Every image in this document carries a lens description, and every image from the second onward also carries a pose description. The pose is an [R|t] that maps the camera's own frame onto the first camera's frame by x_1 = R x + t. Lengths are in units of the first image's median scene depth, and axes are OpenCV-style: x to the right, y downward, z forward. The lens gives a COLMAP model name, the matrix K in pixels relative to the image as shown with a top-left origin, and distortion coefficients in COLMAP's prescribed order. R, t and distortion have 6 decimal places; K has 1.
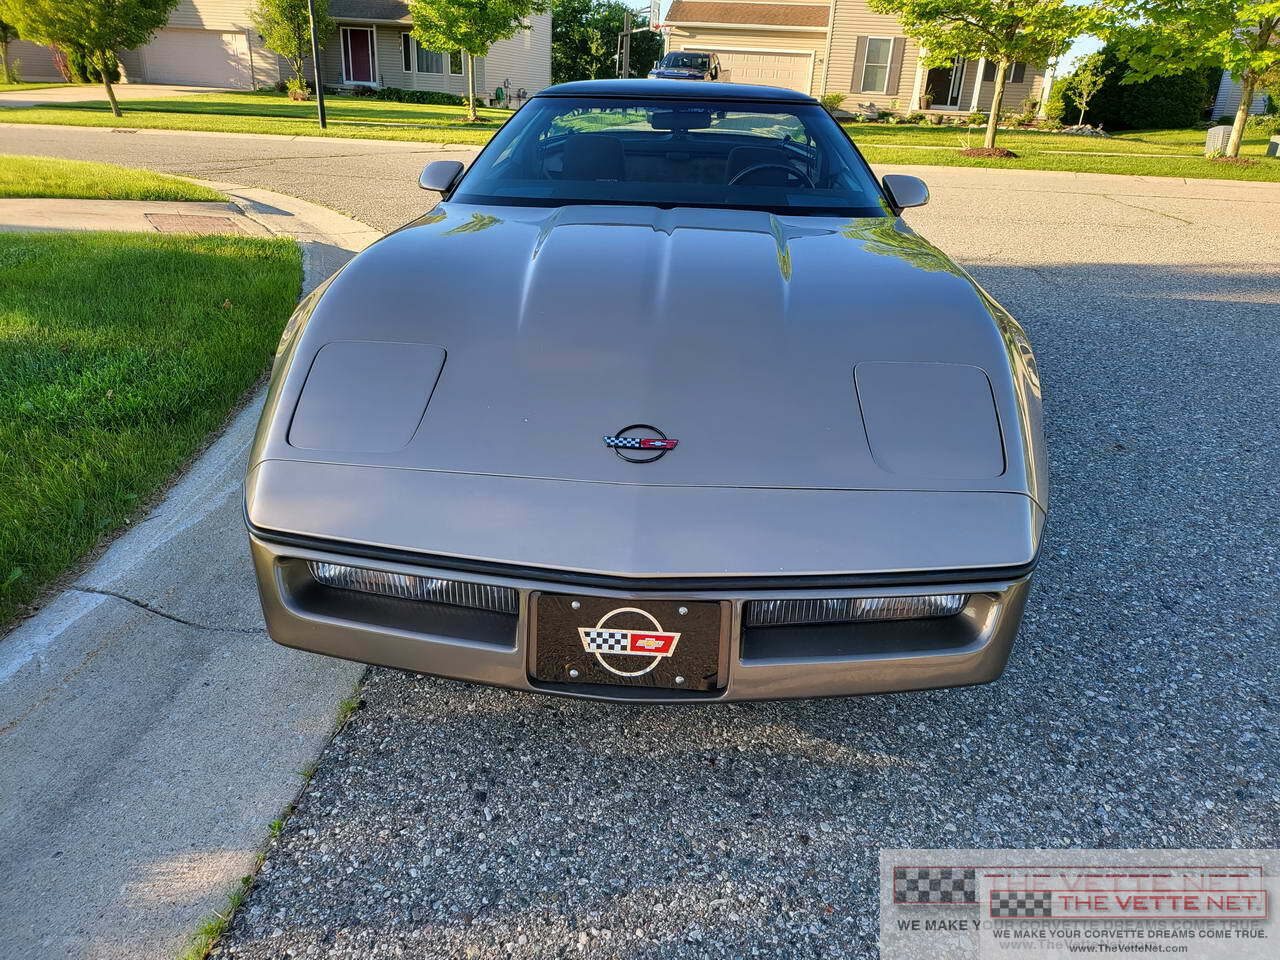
lens RADIAL K [[911.7, 0, 640.4], [0, 911.7, 497.0], [0, 0, 1]] dist [0.054853, -0.055924]
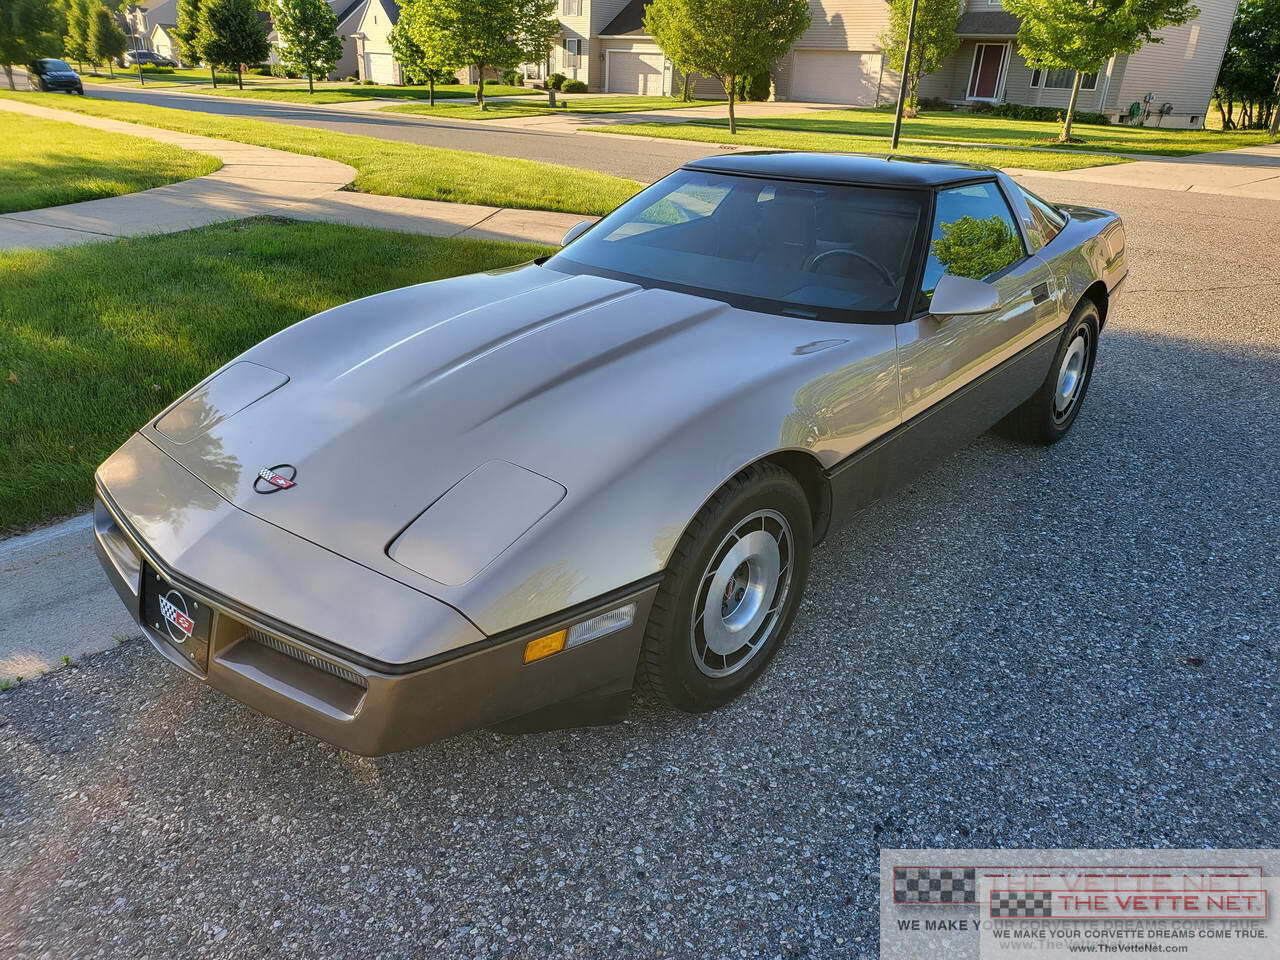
lens RADIAL K [[911.7, 0, 640.4], [0, 911.7, 497.0], [0, 0, 1]] dist [0.054853, -0.055924]
pose [[0.785717, 0.247394, -0.566961, 0.125789], [-0.250777, 0.965239, 0.073647, -0.028331], [0.565473, 0.084315, 0.820446, 0.025507]]
